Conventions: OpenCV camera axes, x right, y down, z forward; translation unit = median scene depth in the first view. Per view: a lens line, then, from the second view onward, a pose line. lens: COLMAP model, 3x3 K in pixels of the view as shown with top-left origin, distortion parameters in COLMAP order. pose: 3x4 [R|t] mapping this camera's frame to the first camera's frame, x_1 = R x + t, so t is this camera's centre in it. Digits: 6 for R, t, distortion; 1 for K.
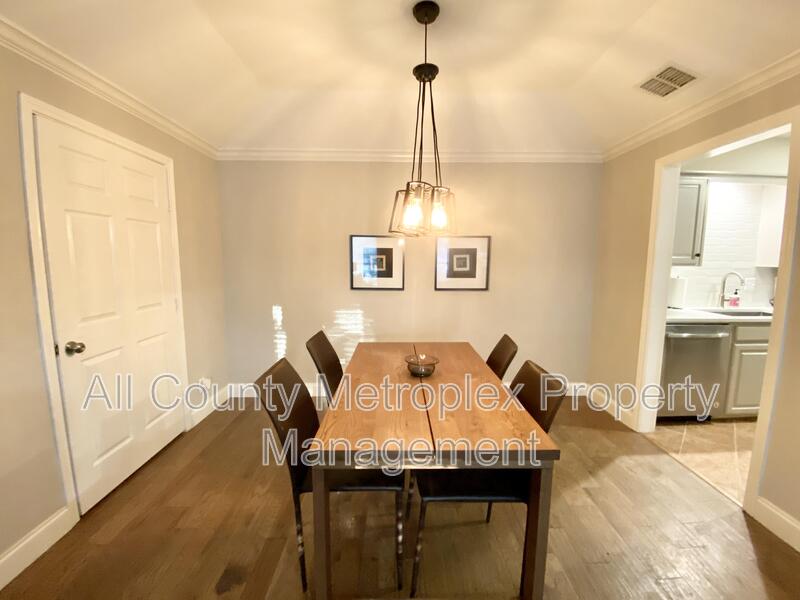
lens RADIAL K [[327.0, 0, 400.9], [0, 327.0, 297.0], [0, 0, 1]] dist [-0.001166, -0.000195]
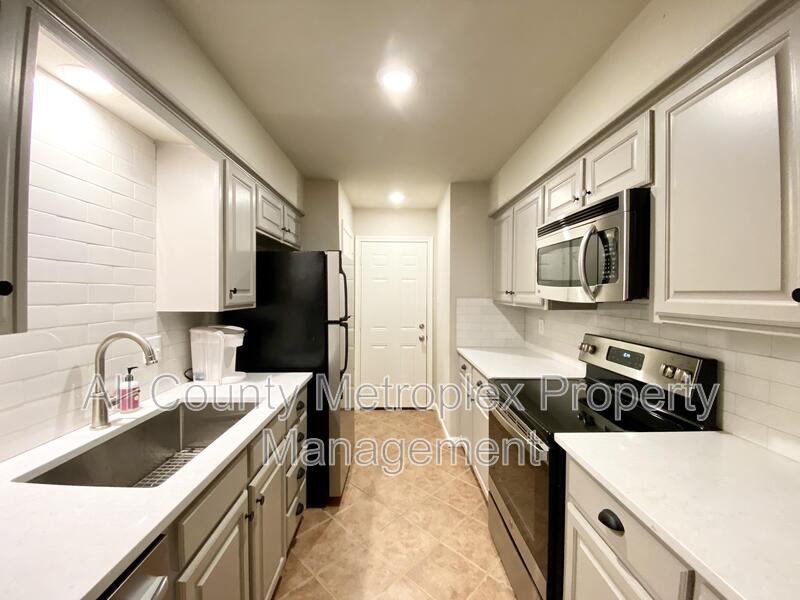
lens RADIAL K [[327.0, 0, 401.6], [0, 327.0, 296.1], [0, 0, 1]] dist [-0.001166, -0.000195]
pose [[-0.019113, -0.014593, 0.999711, 0.609276], [0.111252, 0.993653, 0.016631, -0.084116], [-0.993608, 0.111538, -0.017368, 0.655972]]
